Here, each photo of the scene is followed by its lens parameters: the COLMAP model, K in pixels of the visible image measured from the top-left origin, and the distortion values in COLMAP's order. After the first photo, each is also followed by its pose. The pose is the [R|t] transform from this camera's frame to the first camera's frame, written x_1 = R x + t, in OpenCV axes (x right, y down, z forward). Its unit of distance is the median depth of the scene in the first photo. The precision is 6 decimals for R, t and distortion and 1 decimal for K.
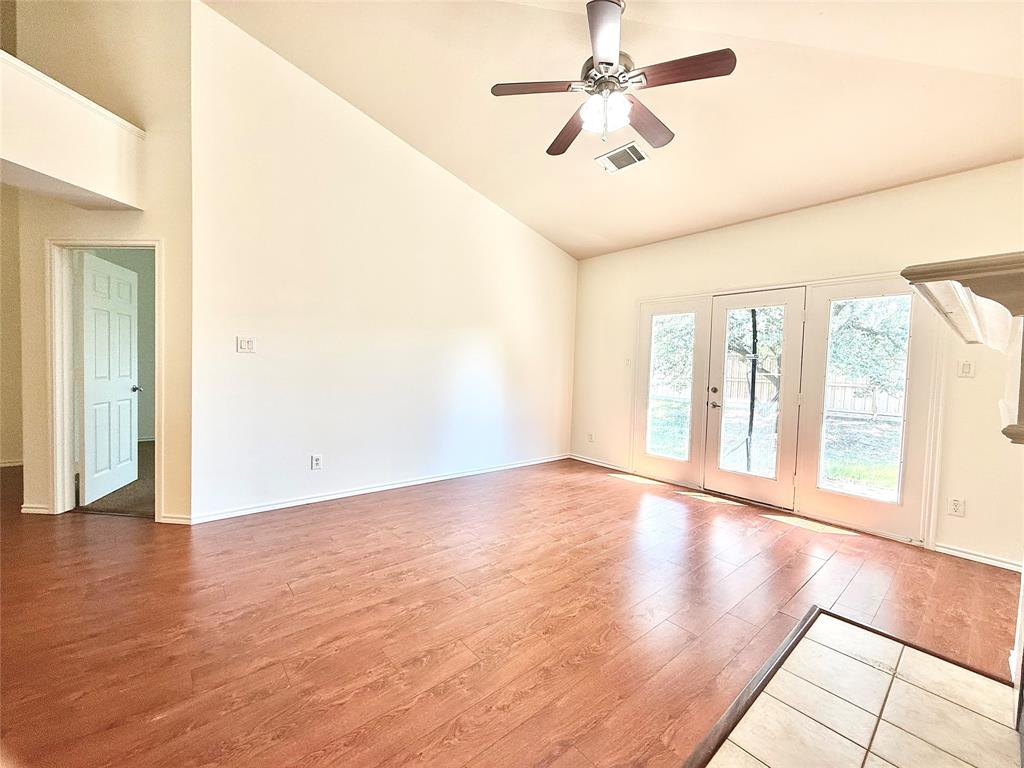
lens RADIAL K [[408.0, 0, 512.0], [0, 408.0, 384.0], [0, 0, 1]] dist [0.001632, 0.000170]
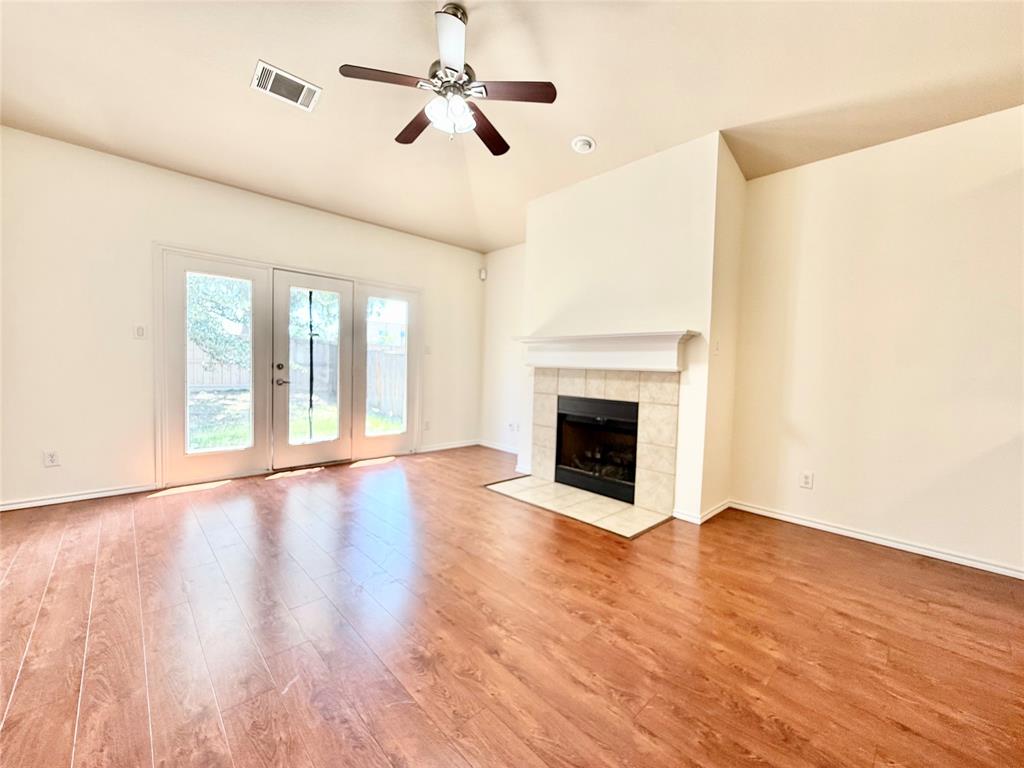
lens RADIAL K [[406.5, 0, 512.0], [0, 406.5, 384.0], [0, 0, 1]] dist [-0.000360, -0.000021]
pose [[-0.053640, -0.076307, 0.995641, -0.875944], [0.011184, 0.996968, 0.077011, -0.022055], [-0.998498, 0.015266, -0.052624, 0.861888]]
